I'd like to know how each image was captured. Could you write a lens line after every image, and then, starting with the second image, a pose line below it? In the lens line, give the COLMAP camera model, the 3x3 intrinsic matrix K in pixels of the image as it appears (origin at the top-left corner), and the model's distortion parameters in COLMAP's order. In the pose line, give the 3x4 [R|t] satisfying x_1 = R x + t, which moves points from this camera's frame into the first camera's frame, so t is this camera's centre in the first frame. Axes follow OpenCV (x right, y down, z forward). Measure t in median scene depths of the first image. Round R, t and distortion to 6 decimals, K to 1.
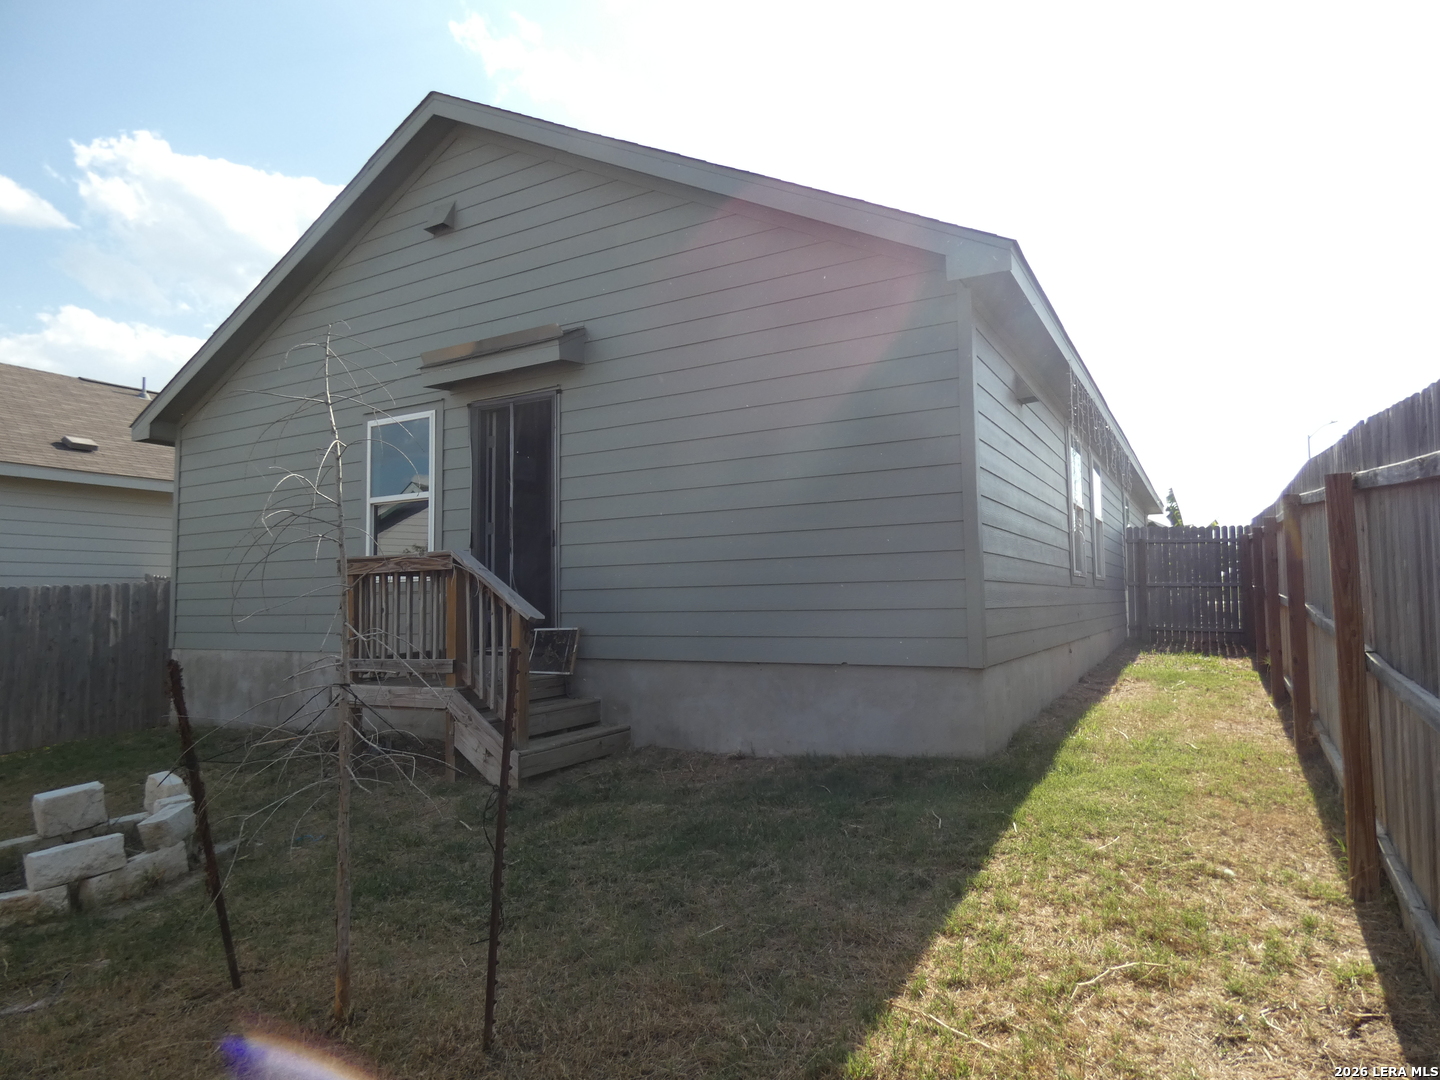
lens RADIAL K [[879.6, 0, 722.6], [0, 879.6, 538.1], [0, 0, 1]] dist [-0.000570, 0.000026]
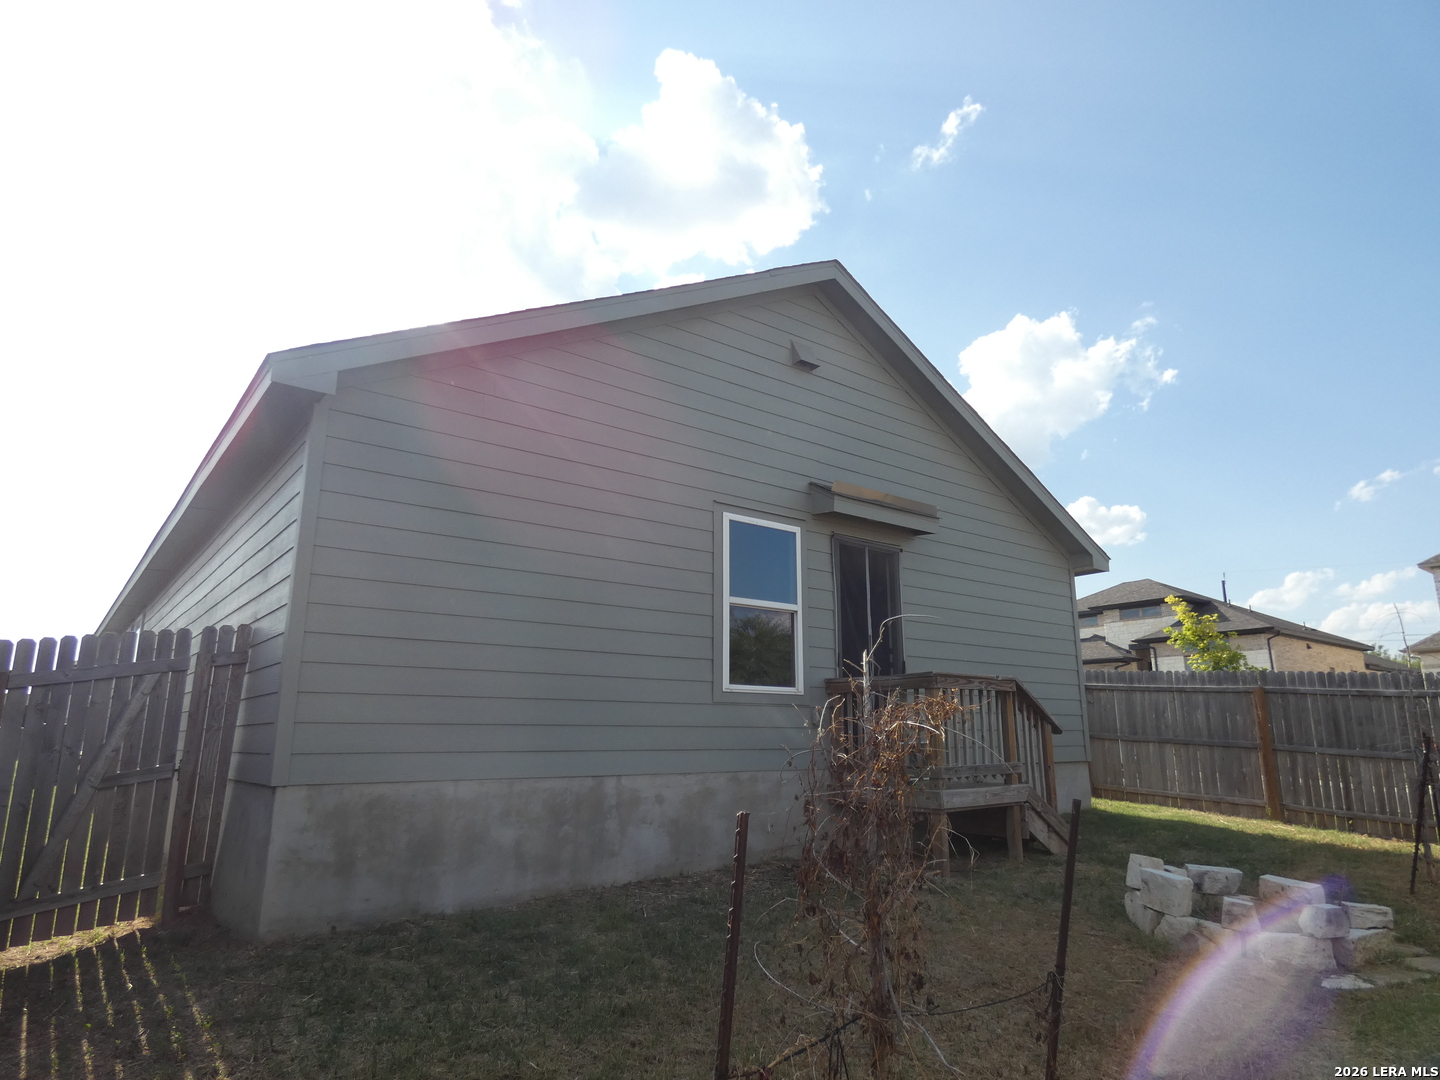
lens RADIAL K [[879.6, 0, 722.6], [0, 879.6, 538.1], [0, 0, 1]] dist [-0.000570, 0.000026]
pose [[0.367771, 0.226601, 0.901885, -1.288068], [-0.066294, 0.973777, -0.217630, 0.097746], [-0.927550, 0.020249, 0.373149, 0.695705]]
